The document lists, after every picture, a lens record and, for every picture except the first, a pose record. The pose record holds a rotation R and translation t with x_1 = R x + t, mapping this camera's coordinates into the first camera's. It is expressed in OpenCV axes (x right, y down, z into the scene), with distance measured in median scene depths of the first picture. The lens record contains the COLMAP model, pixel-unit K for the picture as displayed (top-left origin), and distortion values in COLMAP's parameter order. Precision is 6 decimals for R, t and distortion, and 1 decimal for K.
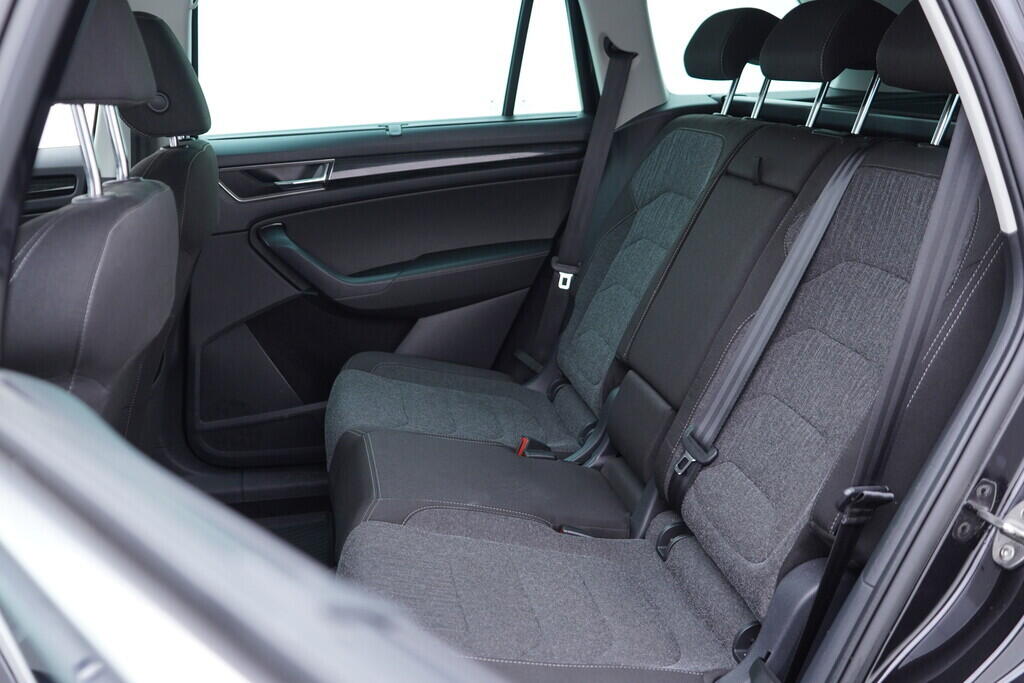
lens RADIAL K [[1048.2, 0, 512.0], [0, 1048.2, 341.5], [0, 0, 1]] dist [-0.006786, 0.023120]
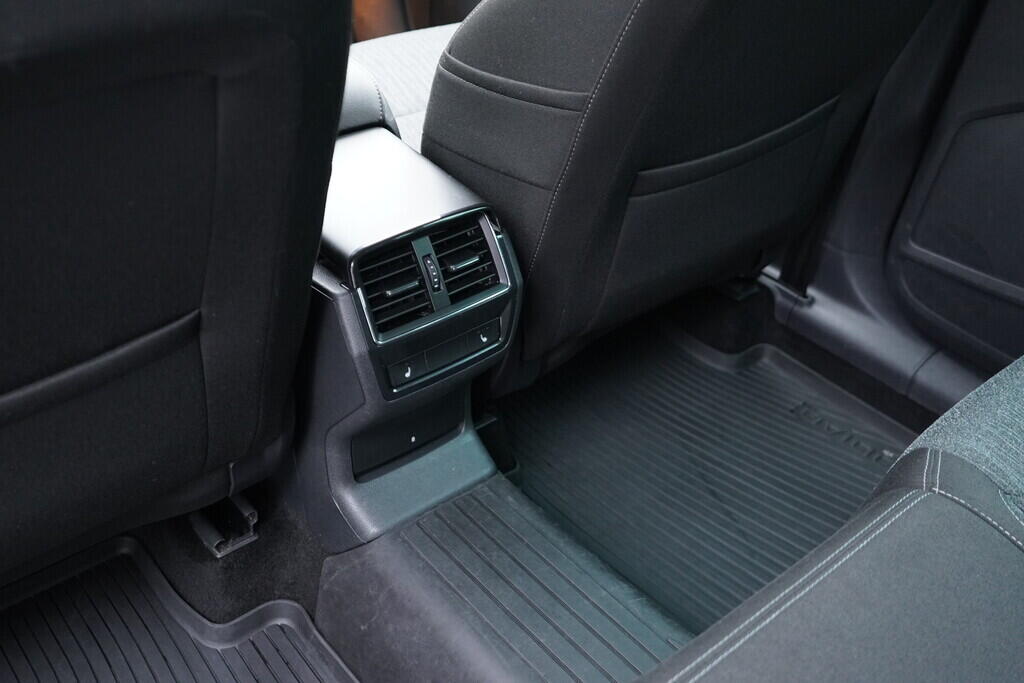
lens RADIAL K [[1048.2, 0, 512.0], [0, 1048.2, 341.5], [0, 0, 1]] dist [-0.006786, 0.023120]
pose [[0.497995, 0.531010, -0.685587, 0.017544], [-0.275520, 0.846515, 0.455522, -0.081476], [0.822247, -0.037955, 0.567865, 0.508664]]
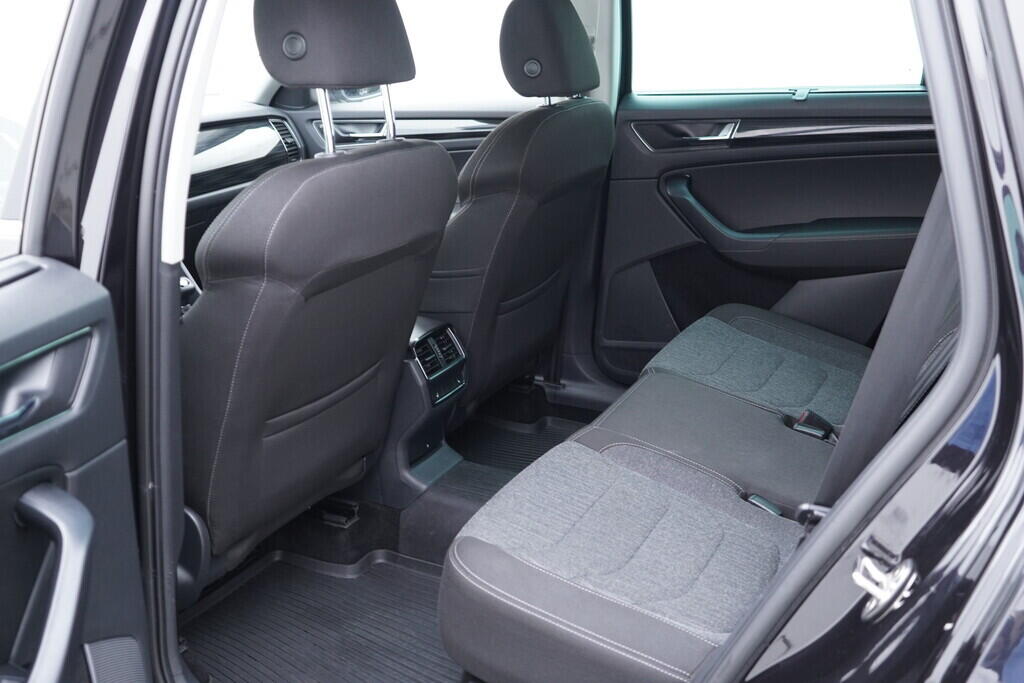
lens RADIAL K [[1048.2, 0, 512.0], [0, 1048.2, 341.5], [0, 0, 1]] dist [-0.006786, 0.023120]
pose [[0.795415, 0.189555, -0.575659, 0.297879], [-0.149563, 0.981847, 0.116649, -0.042335], [0.587321, -0.006687, 0.809327, 0.005315]]
